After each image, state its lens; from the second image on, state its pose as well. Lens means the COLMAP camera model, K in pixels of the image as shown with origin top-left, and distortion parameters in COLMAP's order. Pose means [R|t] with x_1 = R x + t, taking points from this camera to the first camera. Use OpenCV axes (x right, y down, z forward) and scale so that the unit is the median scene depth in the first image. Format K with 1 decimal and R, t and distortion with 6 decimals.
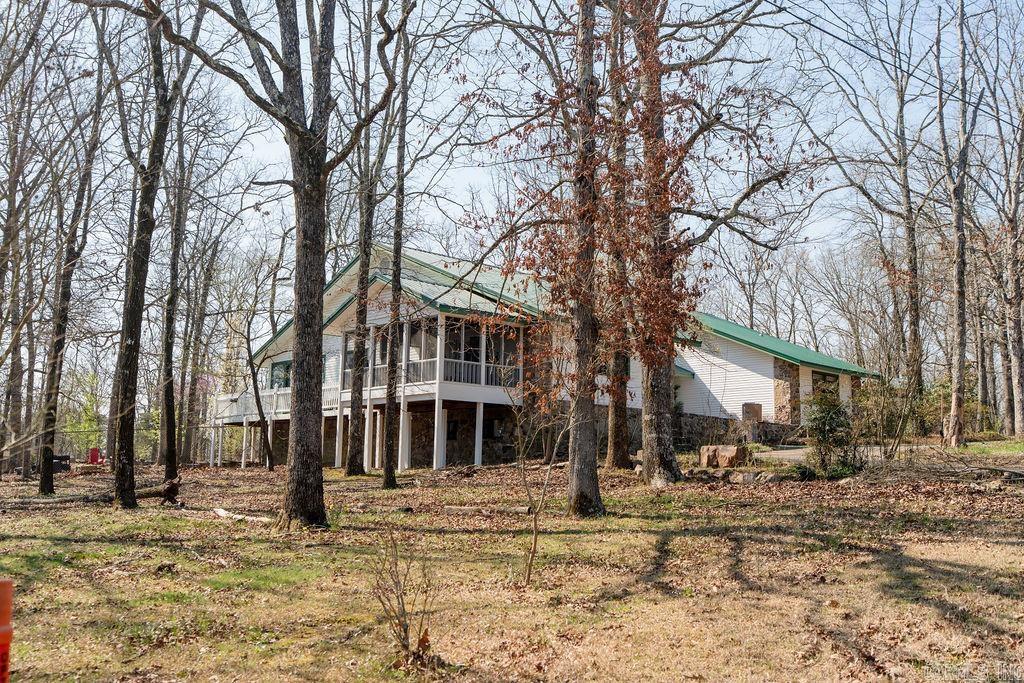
lens RADIAL K [[1012.3, 0, 512.0], [0, 1012.3, 341.5], [0, 0, 1]] dist [0.012949, 0.006580]
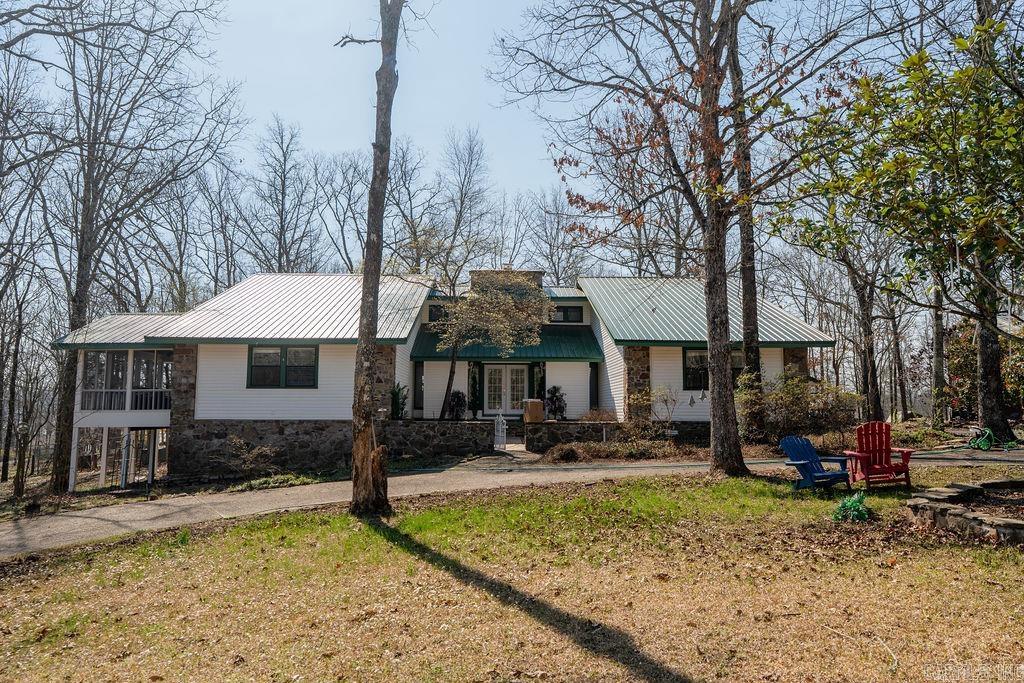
lens RADIAL K [[679.8, 0, 512.0], [0, 679.8, 341.5], [0, 0, 1]] dist [-0.003617, -0.000637]
pose [[0.750595, -0.085107, -0.655259, 0.553048], [0.108380, 0.994097, -0.004968, 0.013797], [0.651814, -0.067288, 0.755388, 0.544720]]
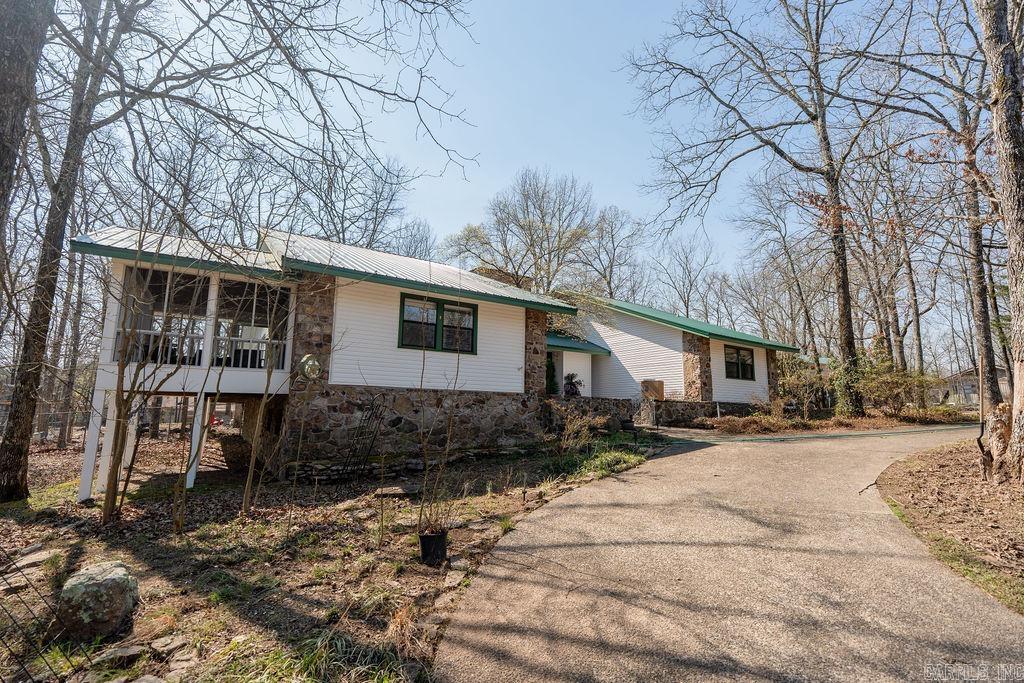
lens RADIAL K [[462.3, 0, 512.0], [0, 462.3, 341.5], [0, 0, 1]] dist [-0.001308, 0.000050]
pose [[0.986003, -0.029640, -0.164073, 0.171416], [0.027972, 0.999531, -0.012466, 0.026416], [0.164366, 0.007702, 0.986369, 0.539079]]
